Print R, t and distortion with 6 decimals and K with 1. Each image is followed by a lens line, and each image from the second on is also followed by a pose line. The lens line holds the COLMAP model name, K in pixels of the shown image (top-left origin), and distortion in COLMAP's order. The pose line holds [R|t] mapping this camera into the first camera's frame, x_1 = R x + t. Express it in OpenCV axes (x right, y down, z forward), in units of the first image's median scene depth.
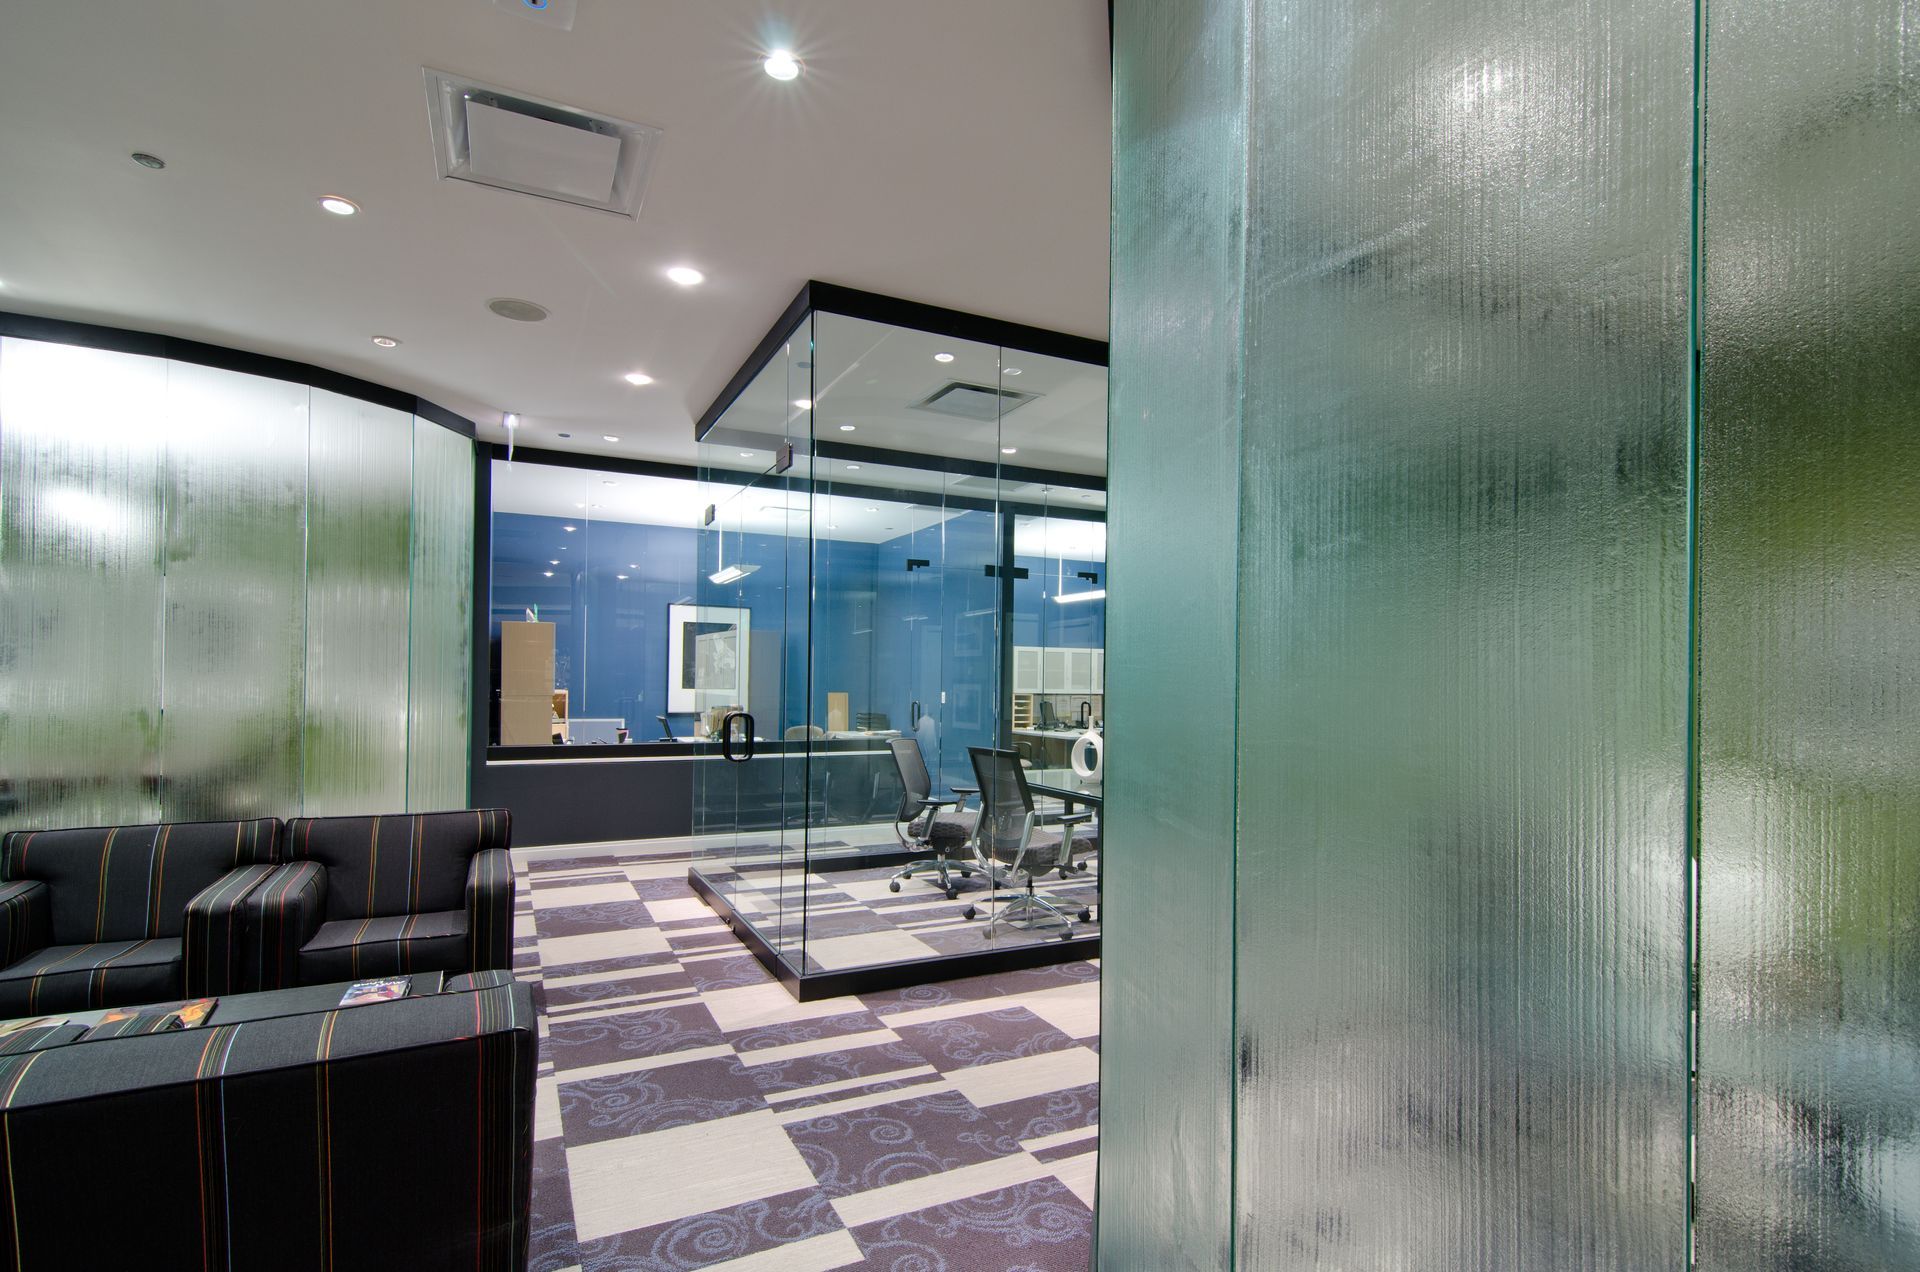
lens RADIAL K [[904.8, 0, 954.2], [0, 904.8, 654.2], [0, 0, 1]] dist [0.001738, -0.006290]
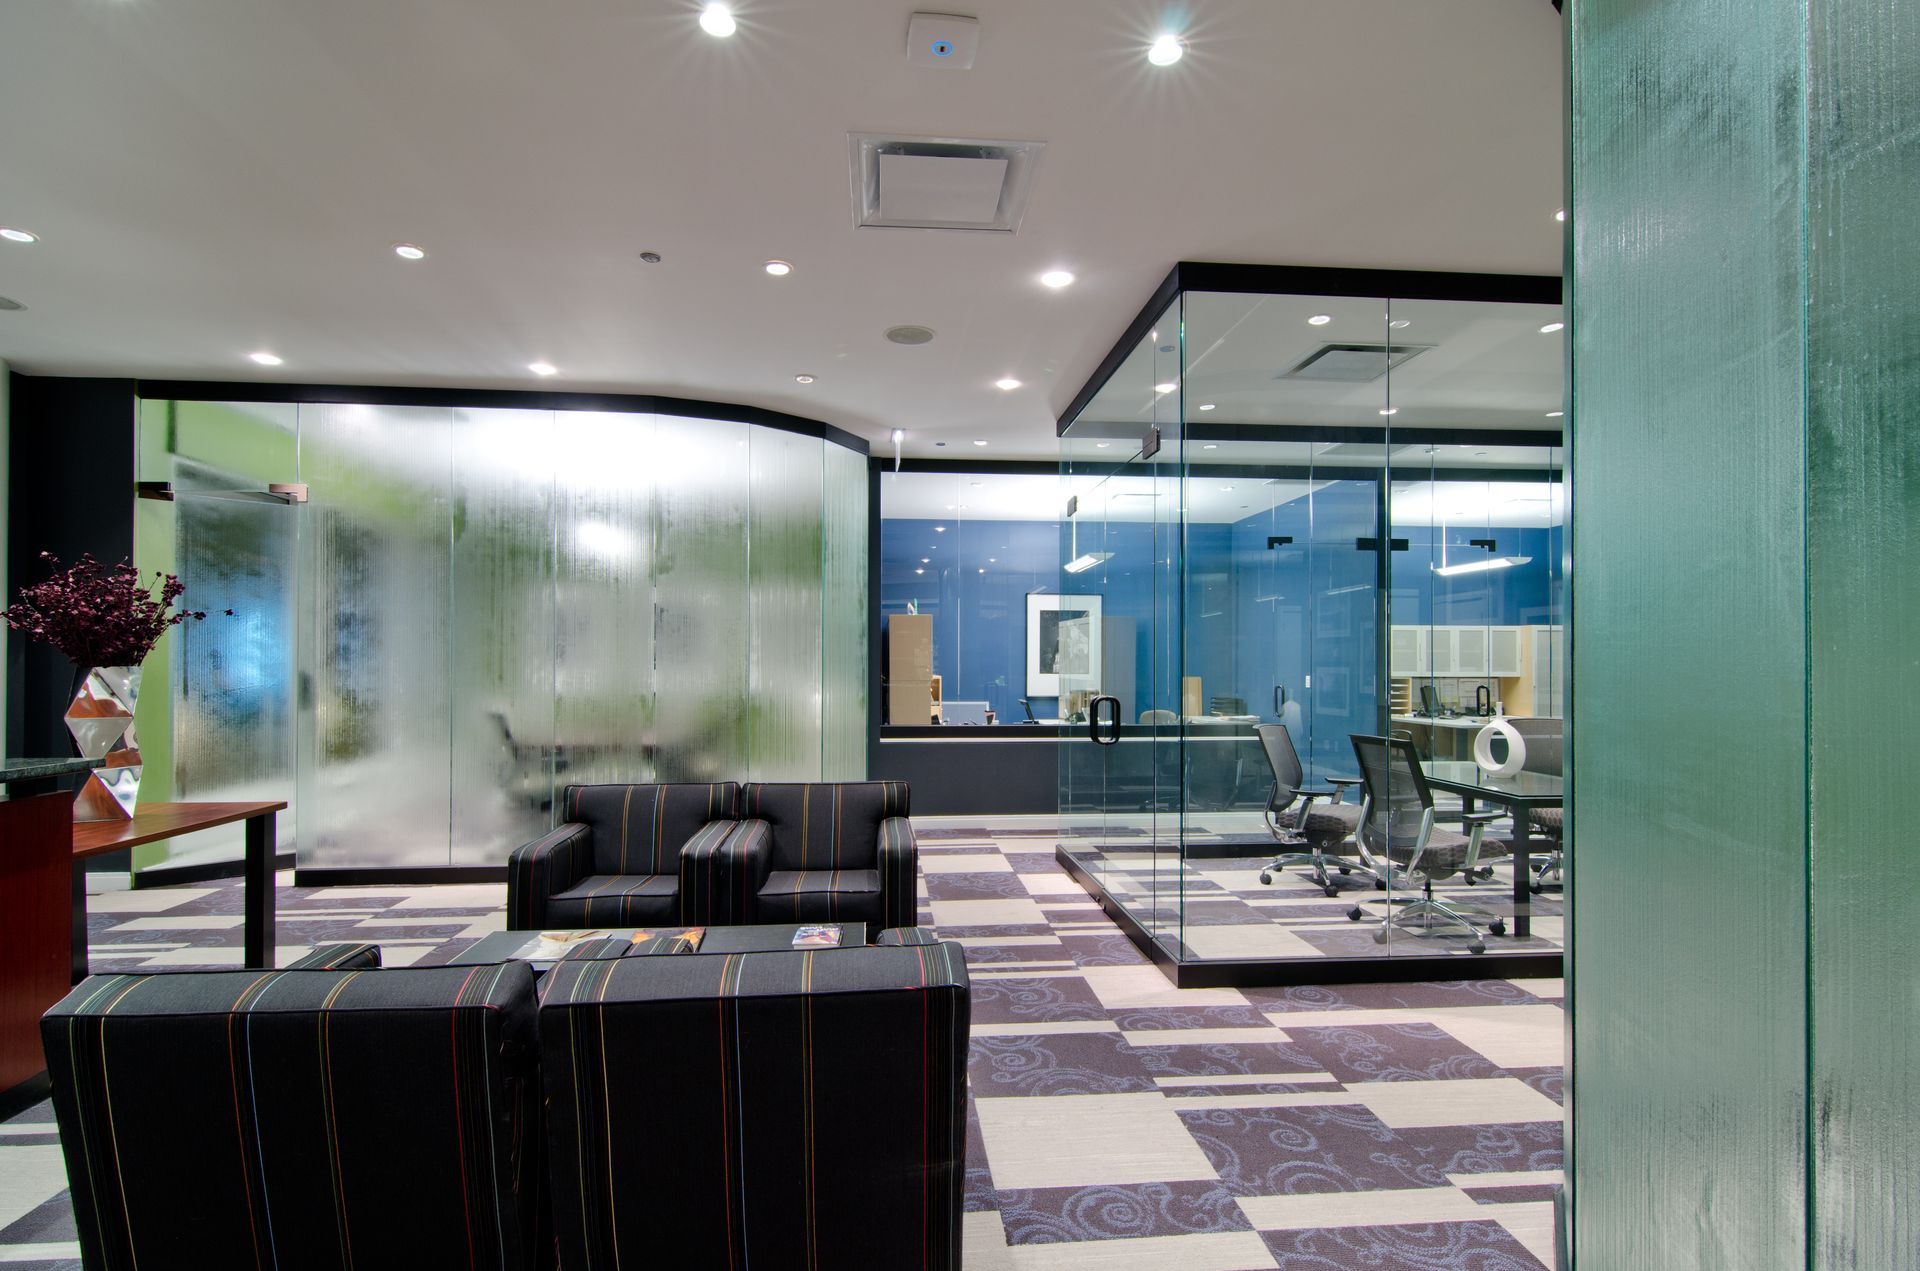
lens RADIAL K [[892.4, 0, 960.0], [0, 892.4, 635.5], [0, 0, 1]] dist [-0.001977, -0.010162]
pose [[0.928662, -0.021707, -0.370292, -0.020497], [0.020174, 0.999764, -0.008012, 0.000051], [0.370379, -0.000030, 0.928881, 0.000438]]
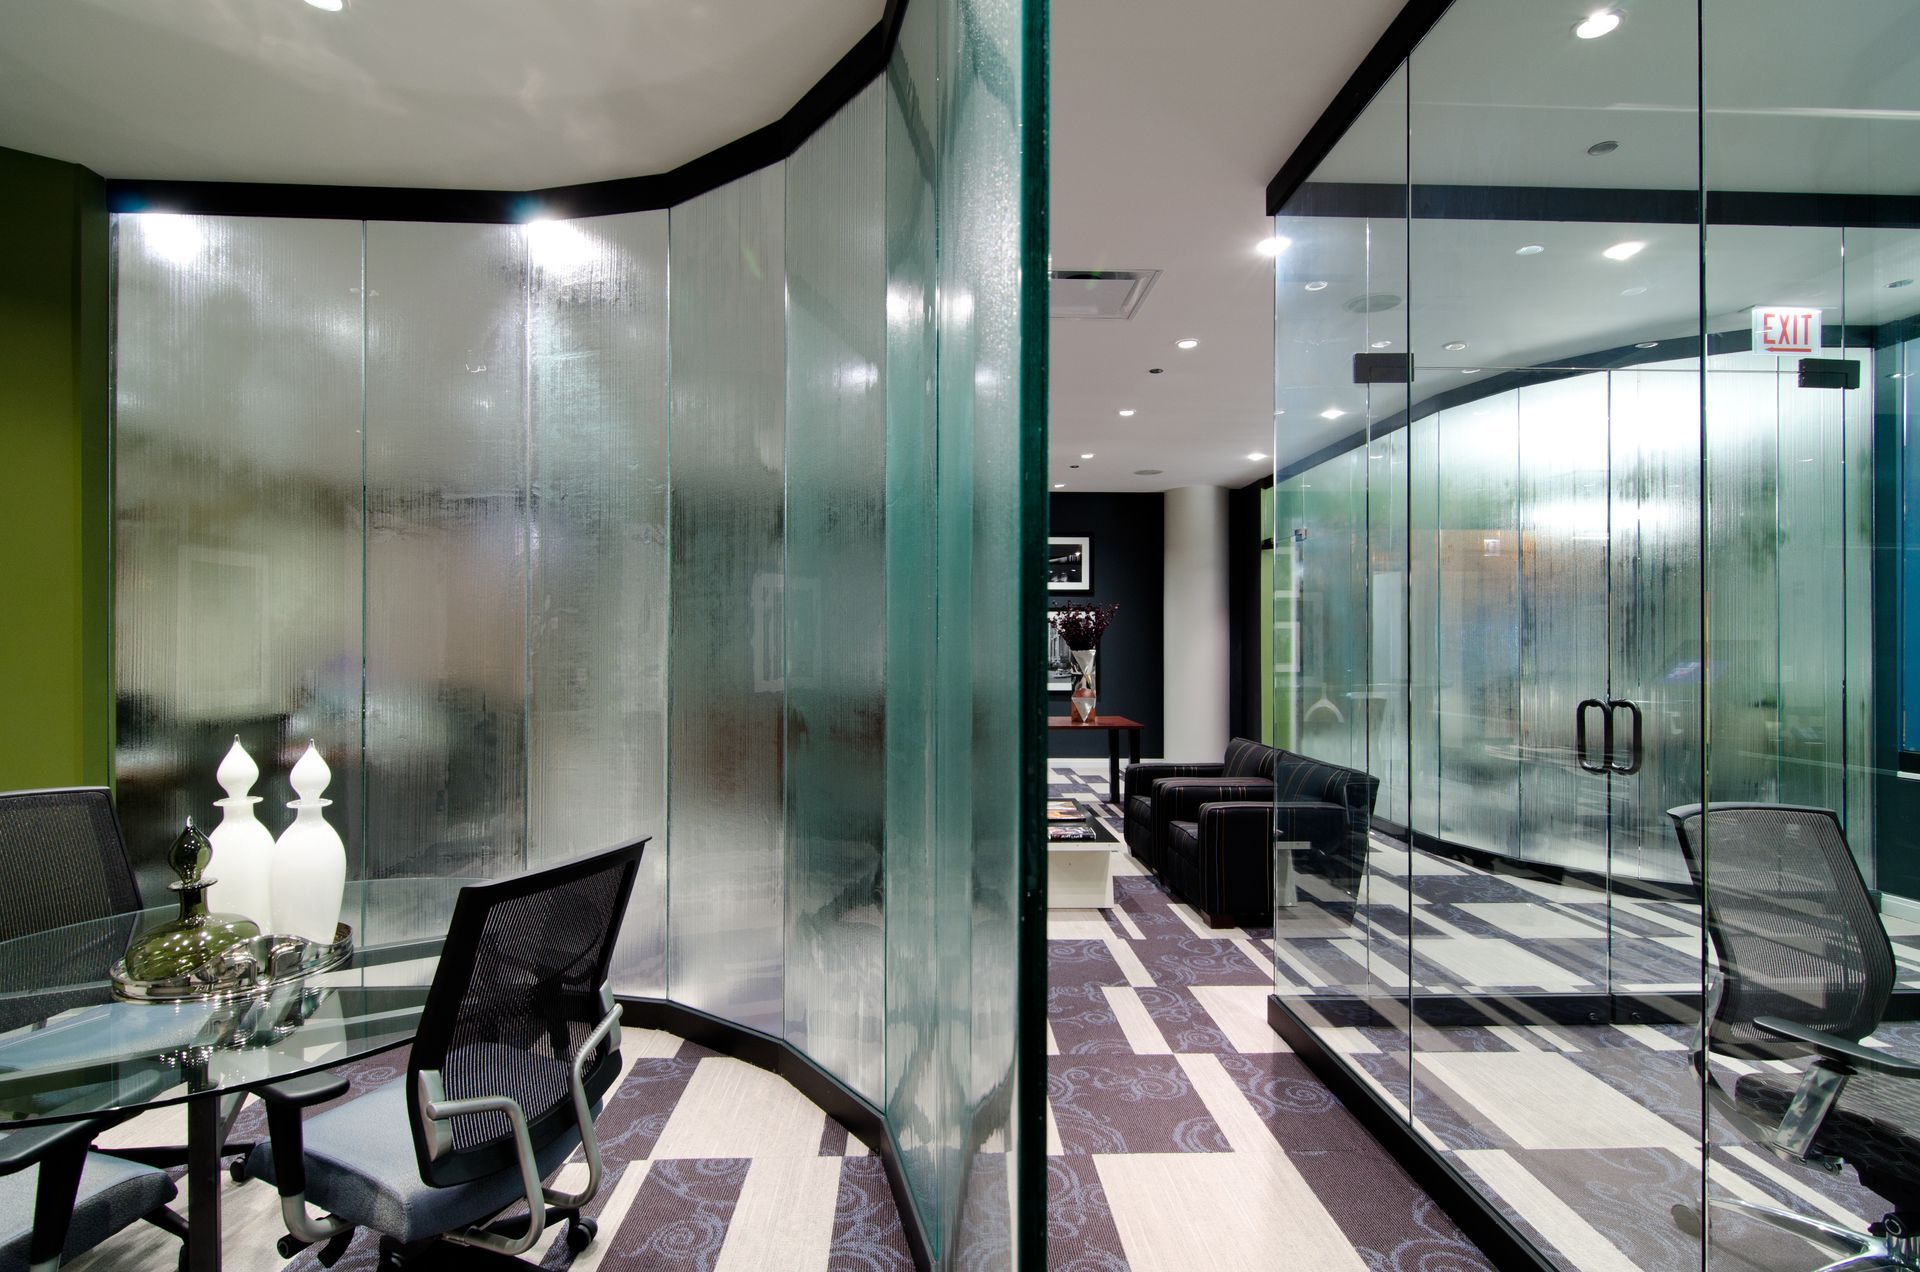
lens RADIAL K [[904.8, 0, 954.2], [0, 904.8, 654.2], [0, 0, 1]] dist [0.001738, -0.006290]
pose [[-0.412479, -0.002493, -0.910964, 0.653631], [0.024750, 0.999596, -0.013942, 0.028266], [0.910631, -0.028297, -0.412251, 0.947099]]
